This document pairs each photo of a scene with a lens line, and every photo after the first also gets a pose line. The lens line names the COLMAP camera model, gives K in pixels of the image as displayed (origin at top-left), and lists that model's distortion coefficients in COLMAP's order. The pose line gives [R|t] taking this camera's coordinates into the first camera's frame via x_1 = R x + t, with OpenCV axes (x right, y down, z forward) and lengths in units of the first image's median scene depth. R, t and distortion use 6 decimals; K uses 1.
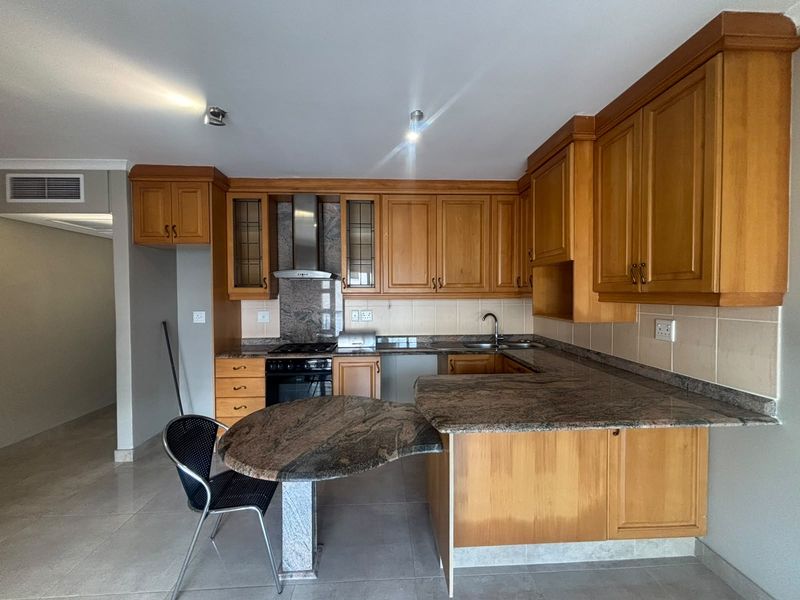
lens RADIAL K [[322.5, 0, 399.3], [0, 322.5, 301.7], [0, 0, 1]] dist [0.004081, -0.001293]
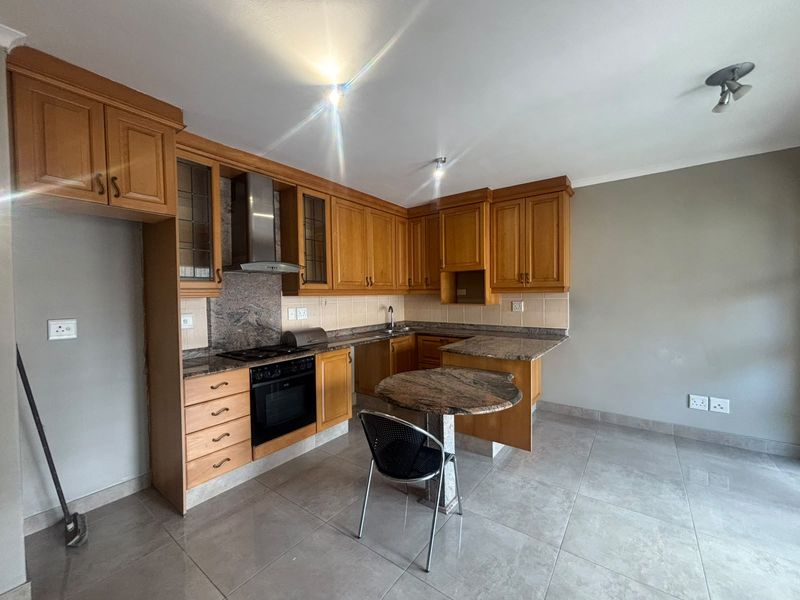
lens RADIAL K [[322.5, 0, 399.8], [0, 322.5, 301.8], [0, 0, 1]] dist [0.004081, -0.001293]
pose [[0.639049, -0.022900, 0.768825, -0.757860], [0.032995, 0.999453, 0.002344, 0.018729], [-0.768458, 0.023870, 0.639455, 0.171372]]
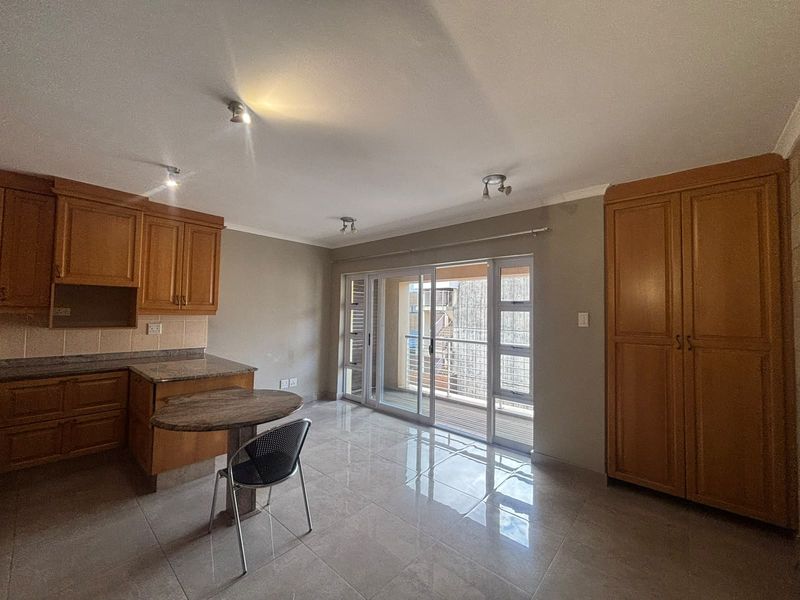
lens RADIAL K [[322.5, 0, 400.8], [0, 322.5, 302.2], [0, 0, 1]] dist [0.004081, -0.001293]
pose [[-0.709349, 0.017821, 0.704632, -0.965129], [0.009465, 0.999831, -0.015759, -0.016112], [-0.704794, -0.004509, -0.709398, 0.830990]]
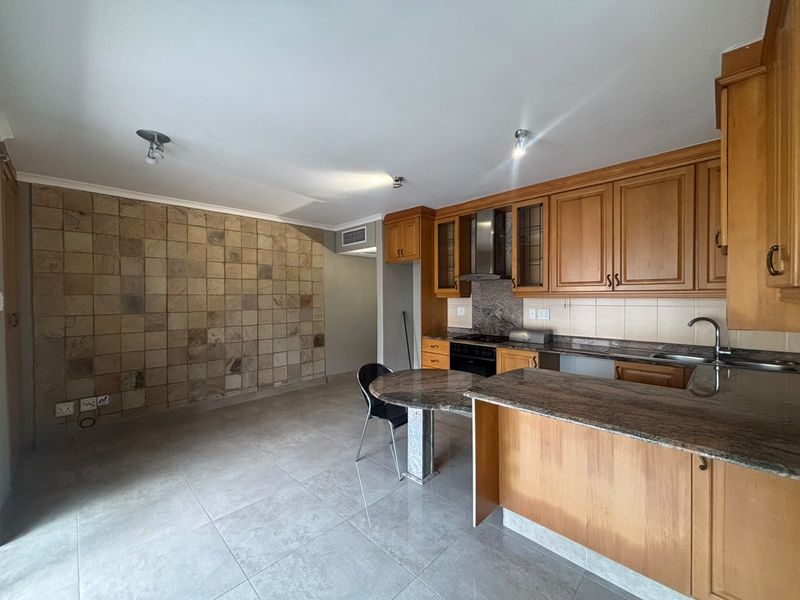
lens RADIAL K [[322.5, 0, 399.4], [0, 322.5, 299.8], [0, 0, 1]] dist [0.004081, -0.001293]
pose [[0.674540, 0.009951, -0.738171, 0.399155], [-0.015224, 0.999884, -0.000433, 0.006533], [0.738081, 0.011530, 0.674614, -0.043348]]
